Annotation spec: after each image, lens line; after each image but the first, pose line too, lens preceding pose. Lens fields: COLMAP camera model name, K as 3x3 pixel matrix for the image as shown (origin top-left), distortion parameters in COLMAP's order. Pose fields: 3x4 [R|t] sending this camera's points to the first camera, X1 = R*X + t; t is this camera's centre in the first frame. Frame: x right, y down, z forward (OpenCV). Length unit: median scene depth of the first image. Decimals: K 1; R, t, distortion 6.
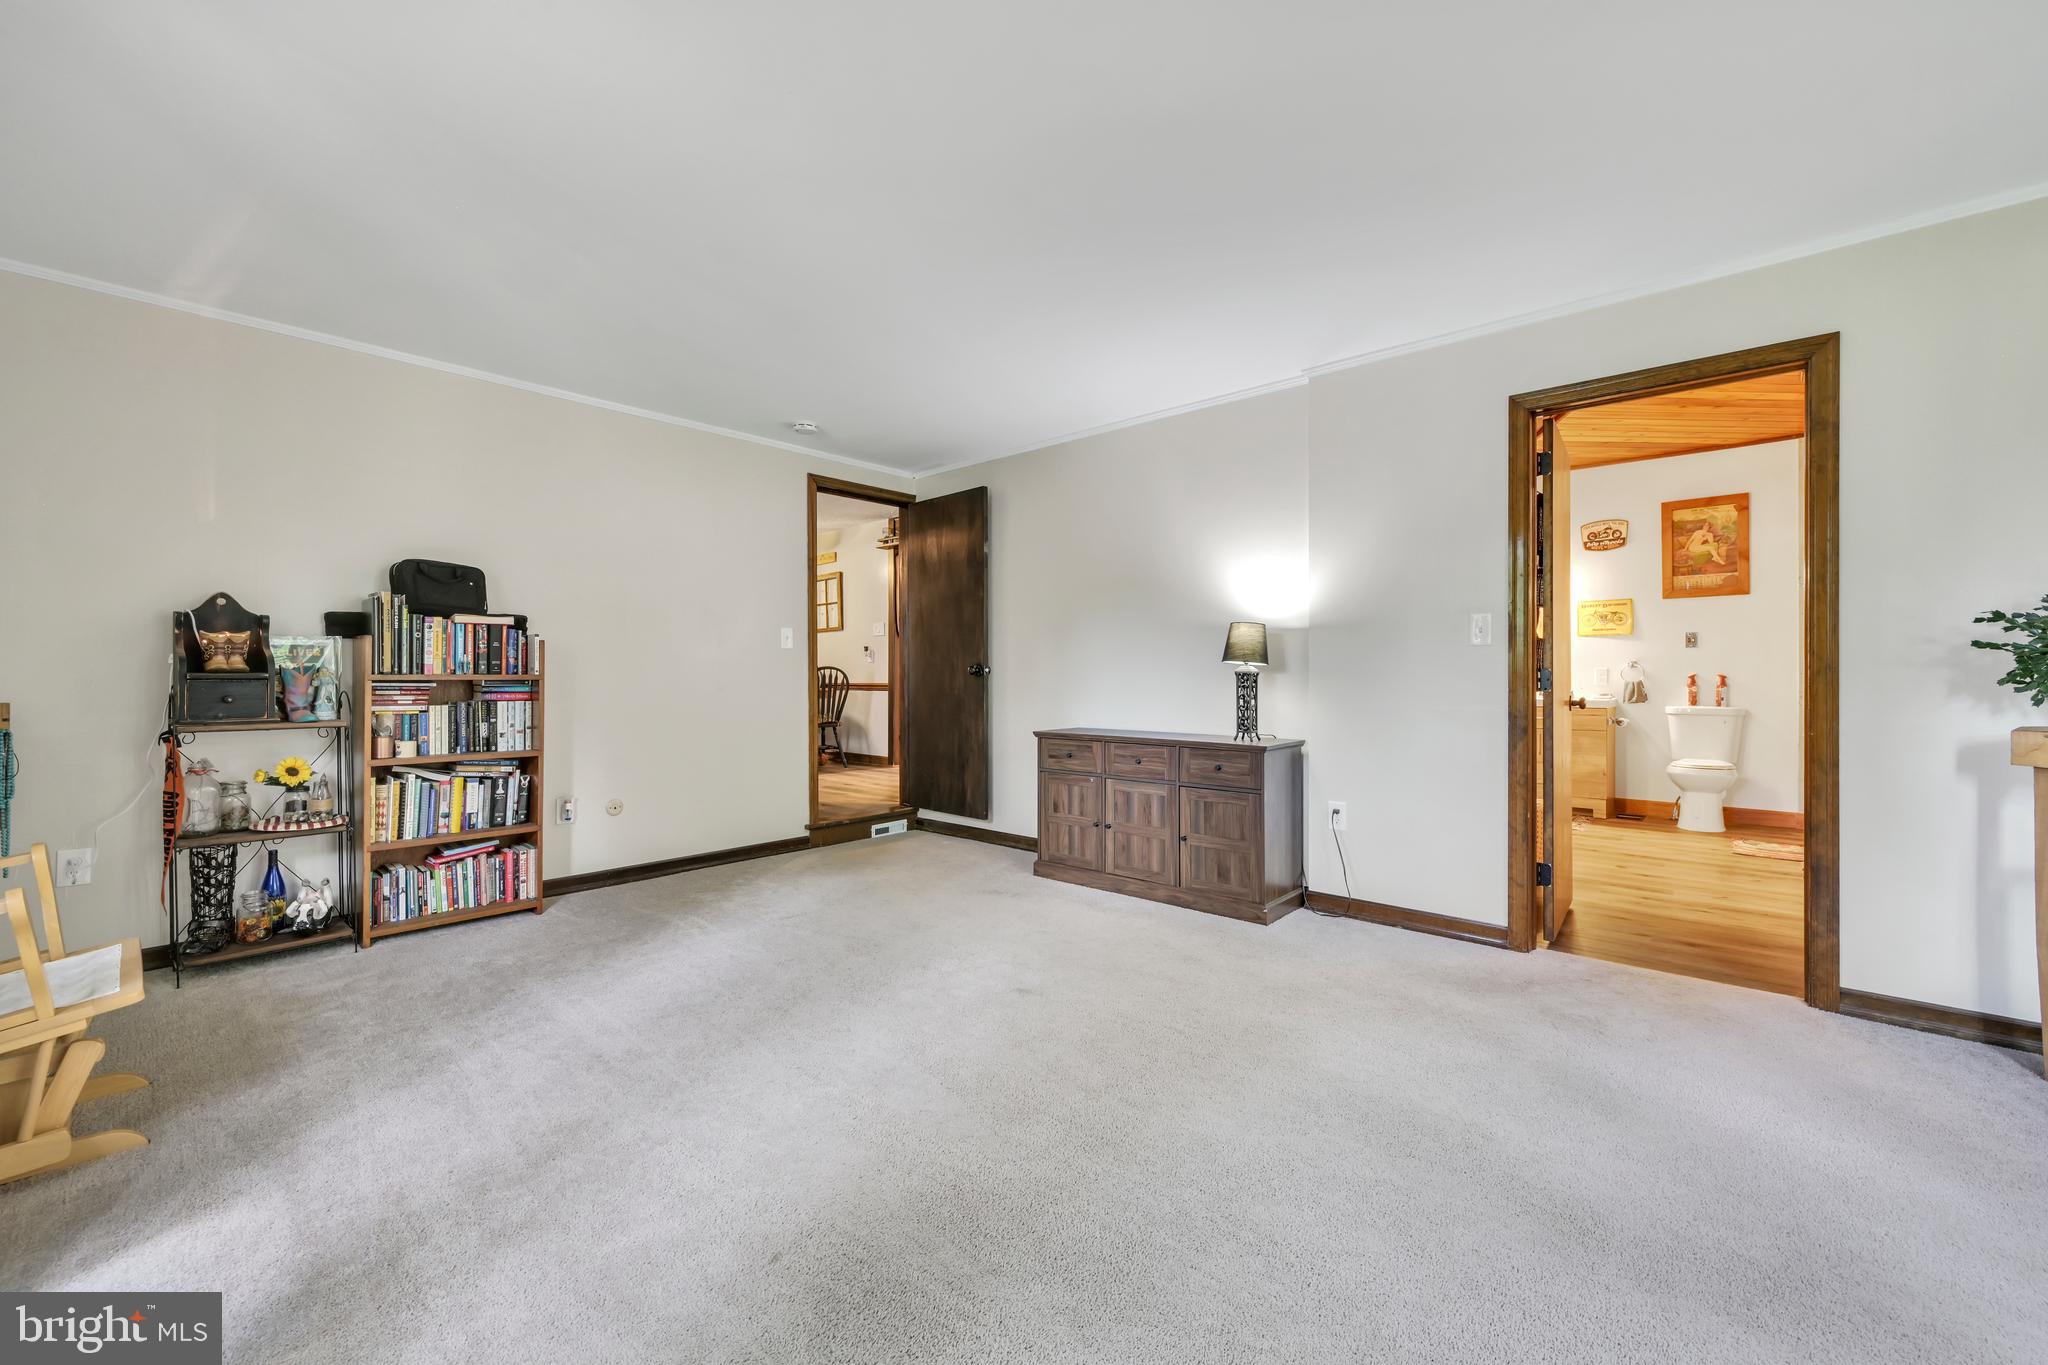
lens RADIAL K [[802.8, 0, 1033.4], [0, 802.8, 679.0], [0, 0, 1]] dist [-0.002580, -0.000099]
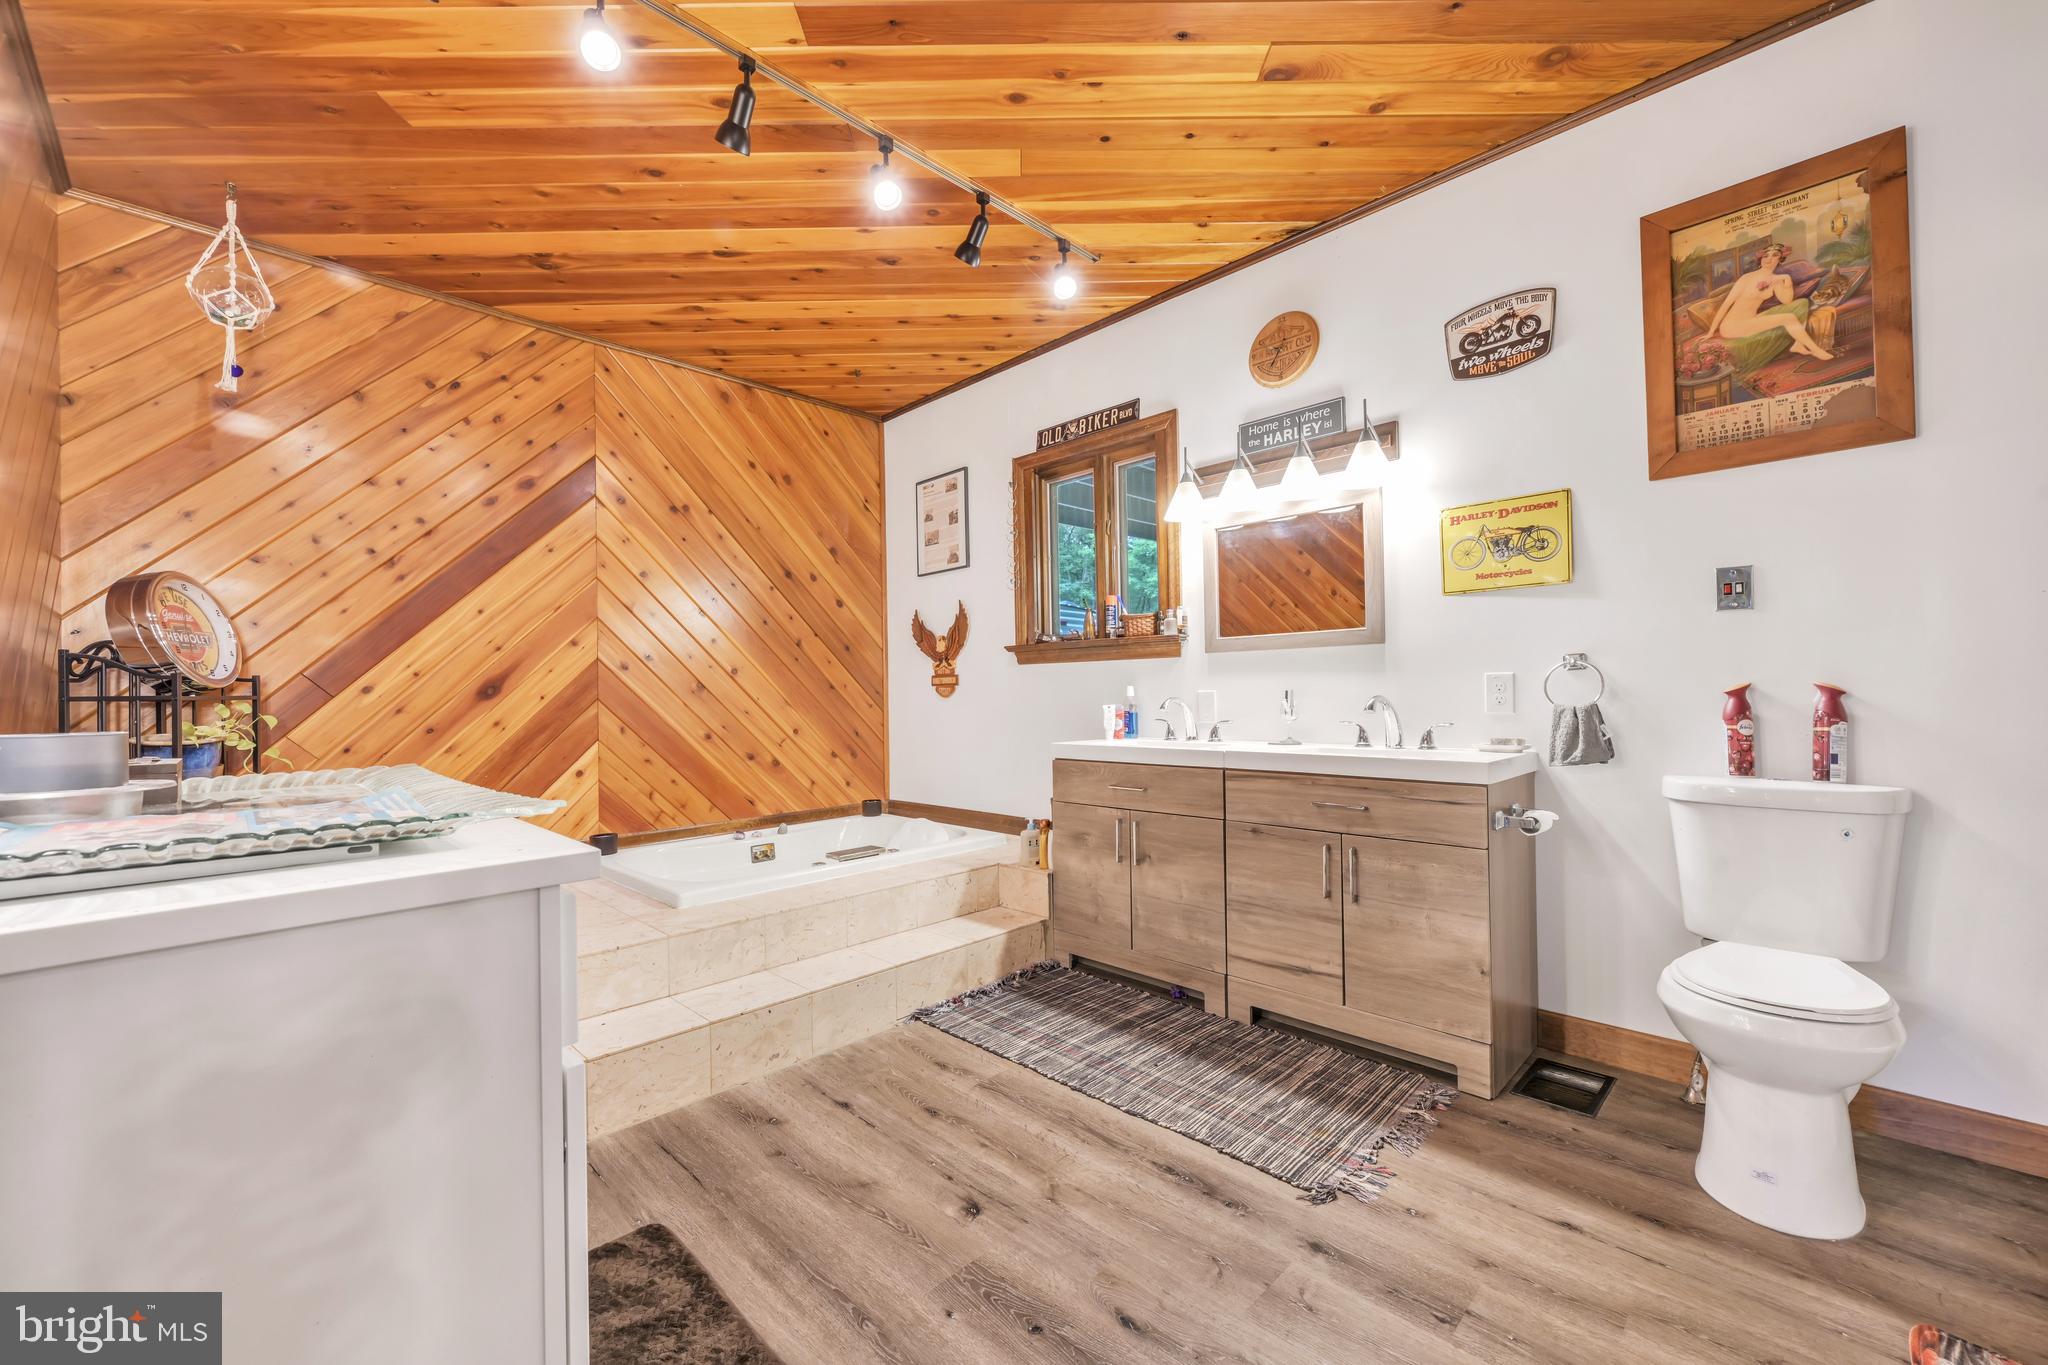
lens RADIAL K [[802.8, 0, 1012.8], [0, 802.8, 686.1], [0, 0, 1]] dist [-0.002580, -0.000099]
pose [[0.998393, -0.017660, -0.053854, 0.524442], [0.017416, 0.999836, -0.004988, -0.009285], [0.053933, 0.004042, 0.998536, 0.633263]]
